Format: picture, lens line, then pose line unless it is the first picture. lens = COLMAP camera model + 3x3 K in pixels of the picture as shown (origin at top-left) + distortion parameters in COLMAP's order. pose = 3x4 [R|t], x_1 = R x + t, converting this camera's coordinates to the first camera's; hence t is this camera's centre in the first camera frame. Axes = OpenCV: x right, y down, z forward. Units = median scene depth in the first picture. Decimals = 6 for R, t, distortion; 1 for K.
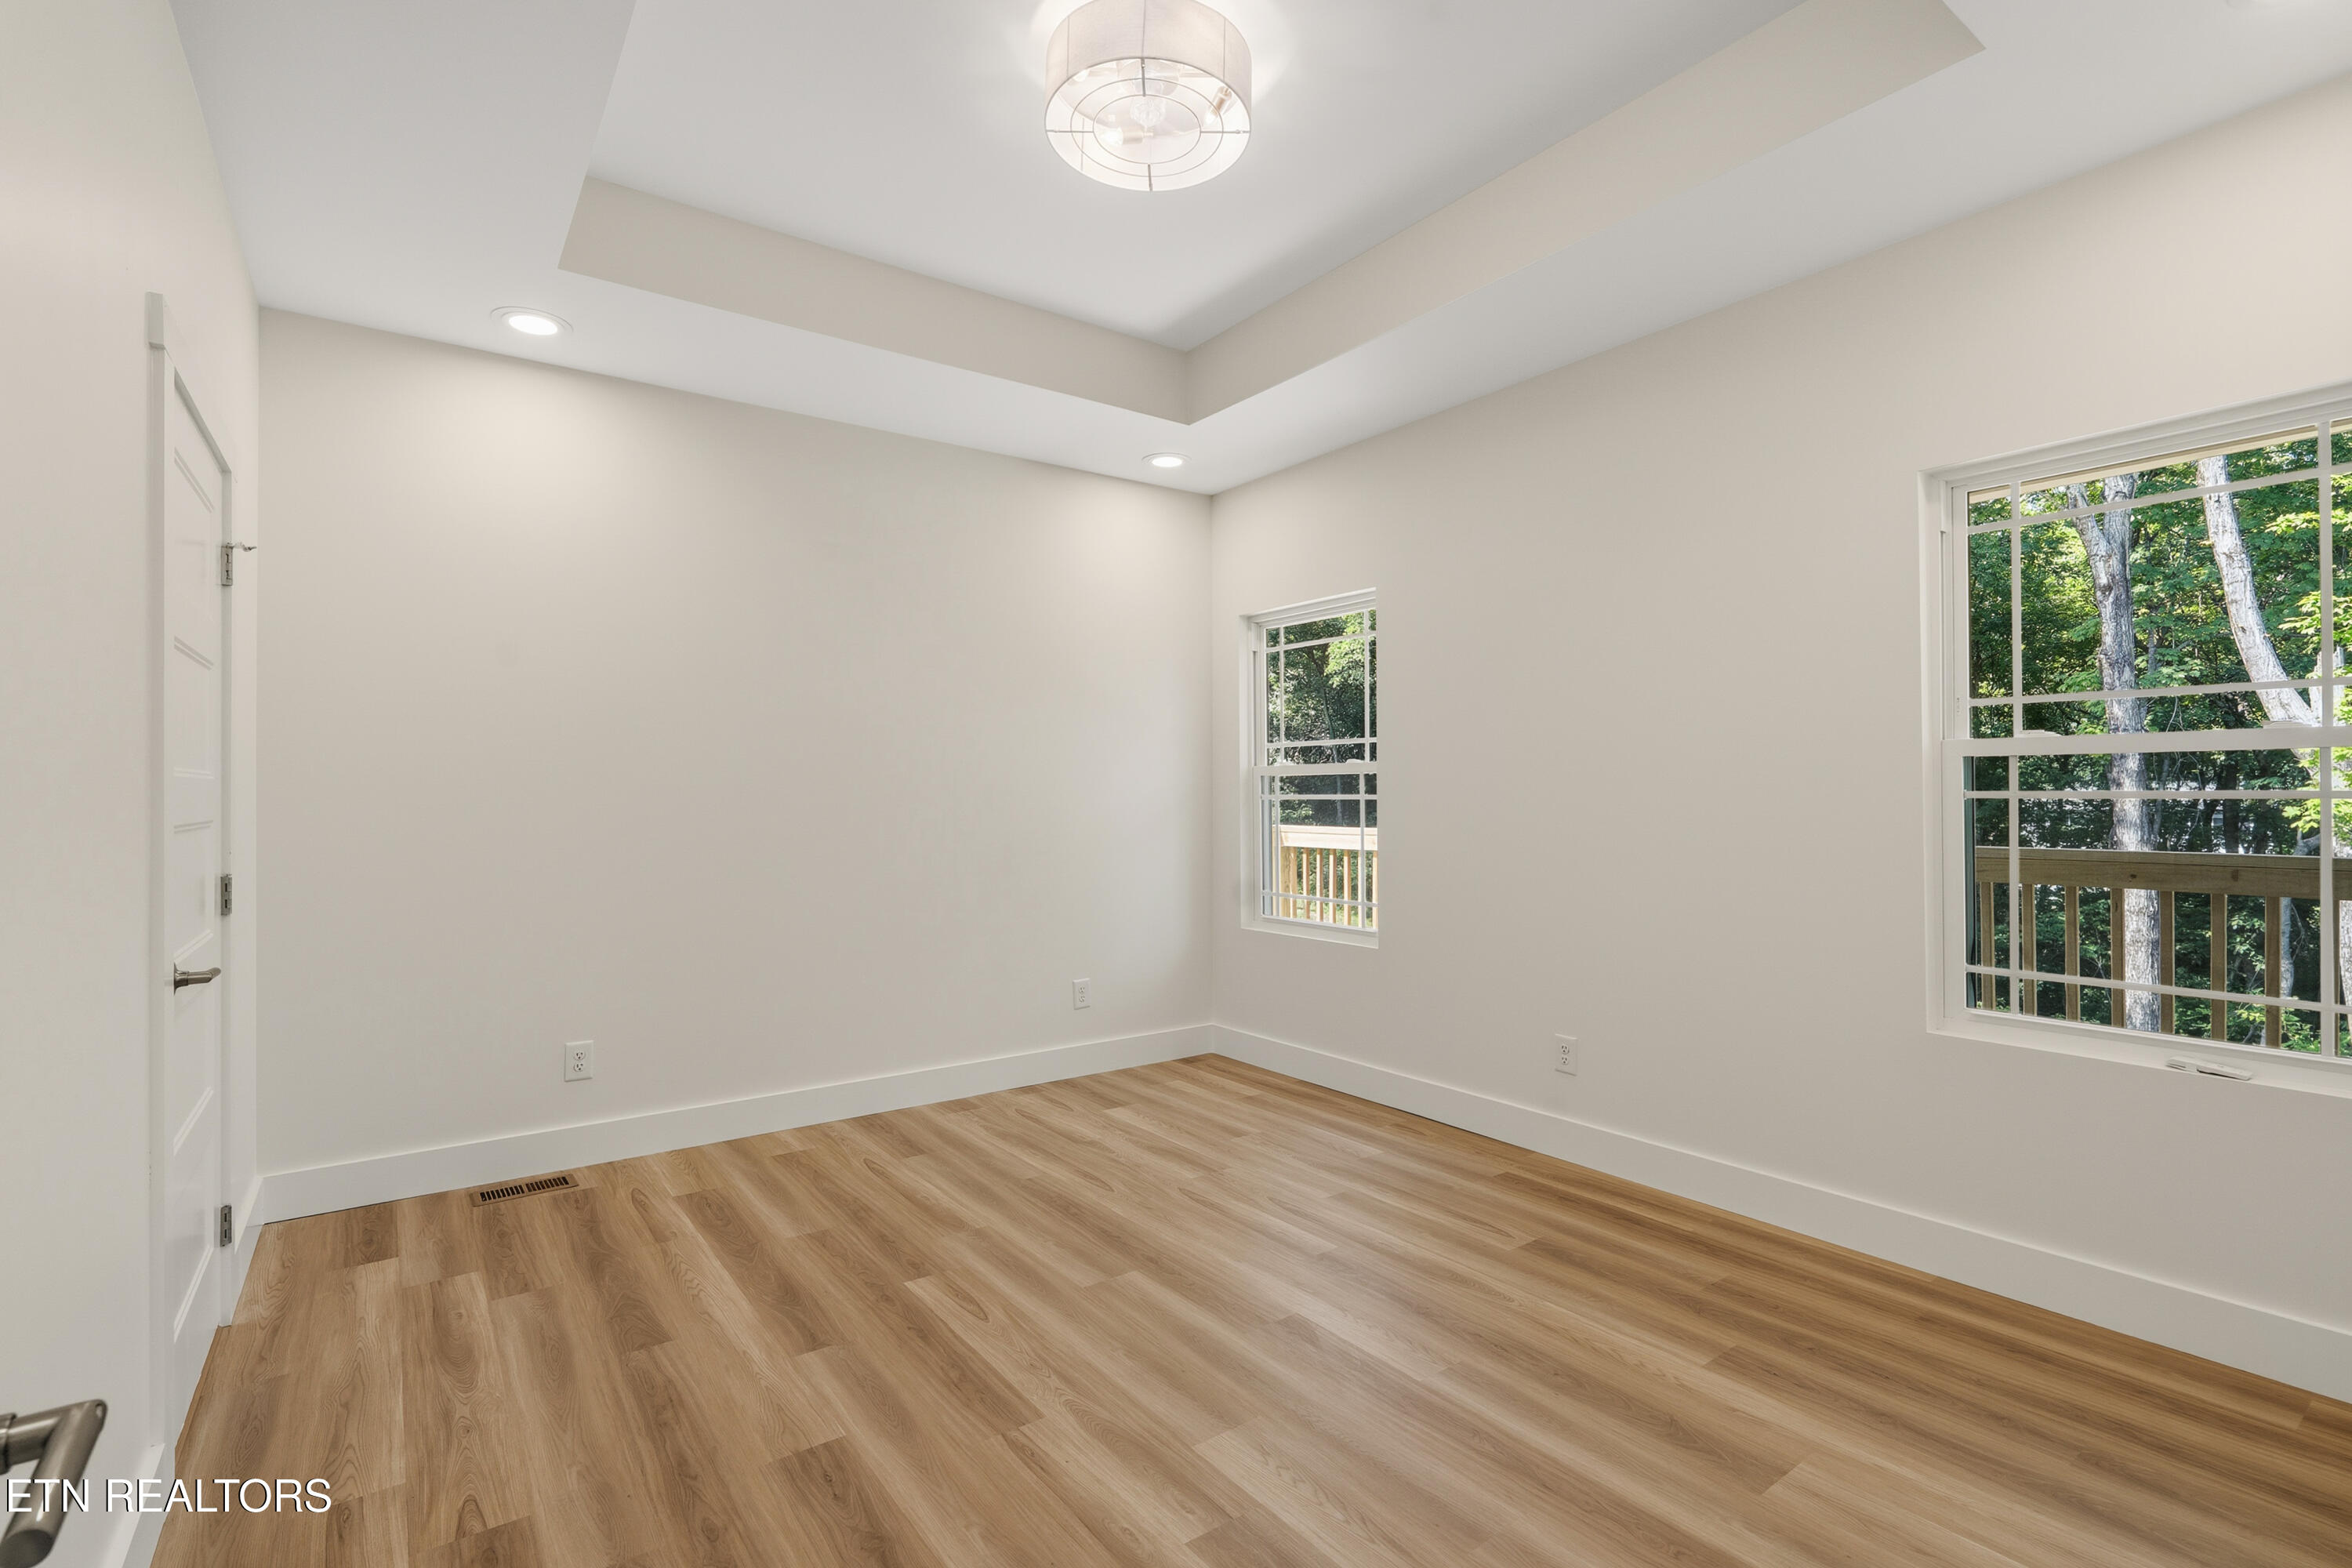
lens RADIAL K [[1081.9, 0, 1163.9], [0, 1081.9, 794.3], [0, 0, 1]] dist [-0.007259, 0.000025]
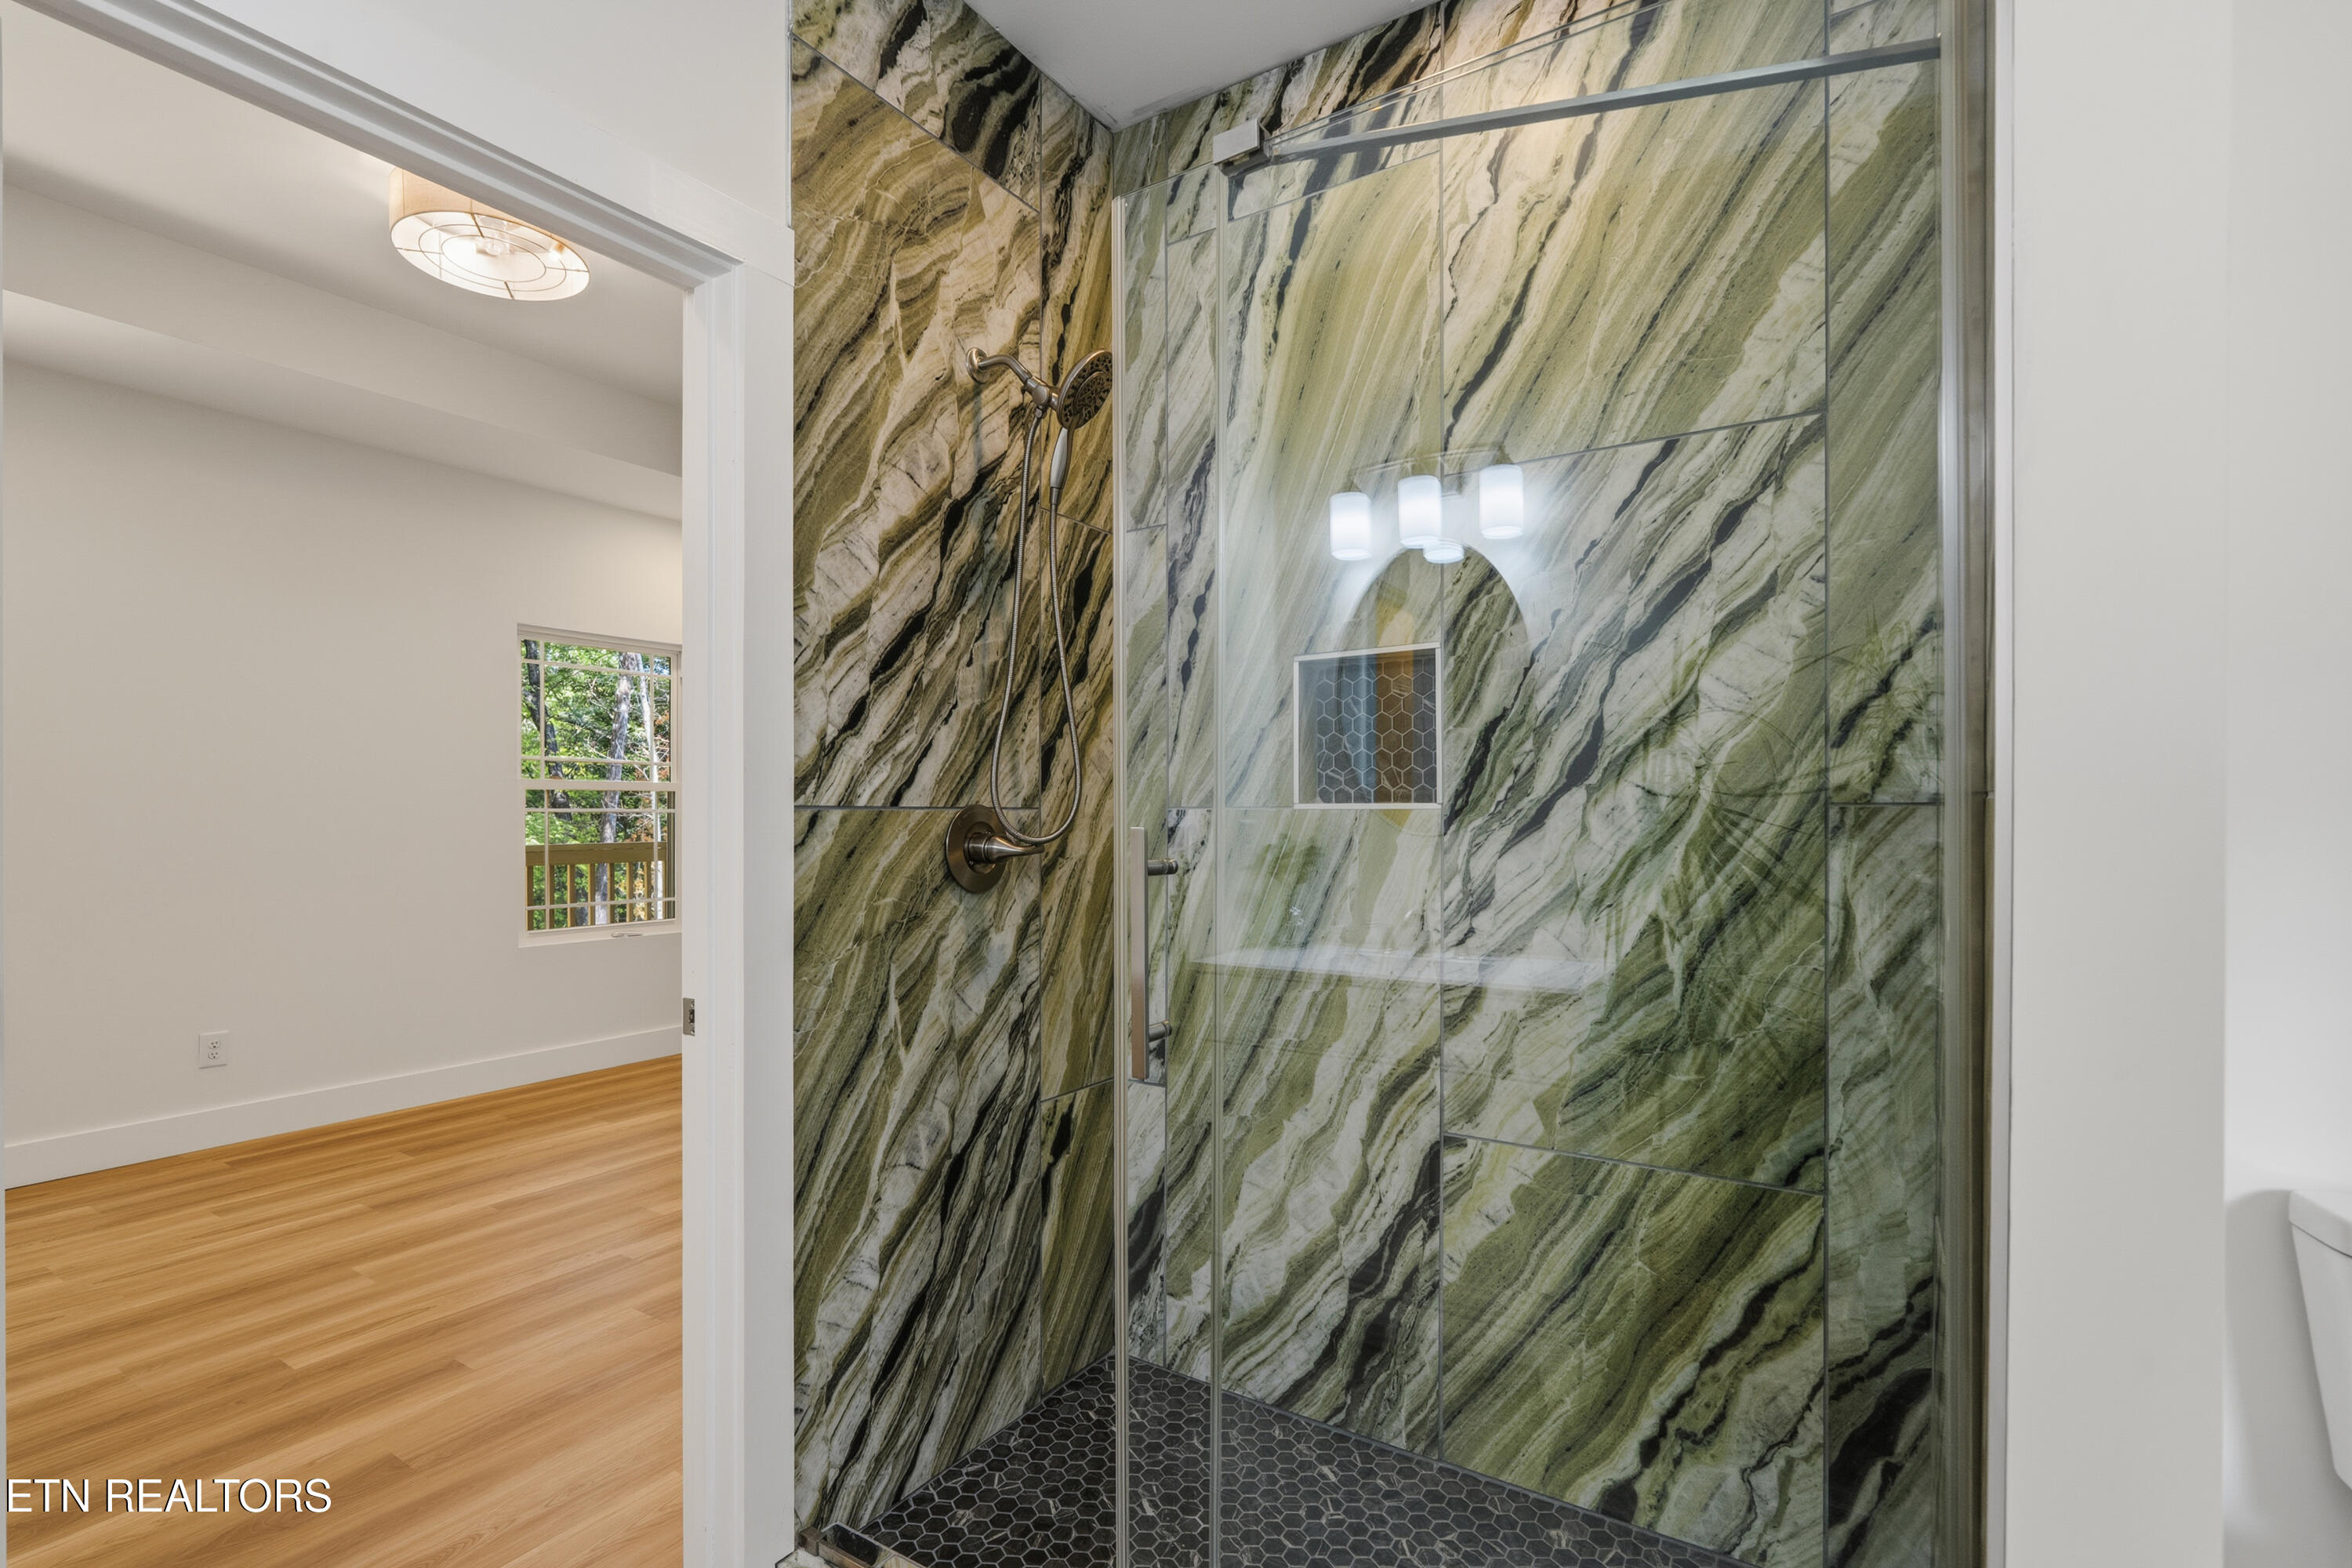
lens RADIAL K [[1081.9, 0, 1163.9], [0, 1081.9, 796.4], [0, 0, 1]] dist [-0.007259, 0.000025]
pose [[-0.354453, 0.015891, 0.934939, -1.513115], [0.004619, 0.999873, -0.015244, 0.009347], [-0.935062, -0.001084, -0.354481, 0.754353]]
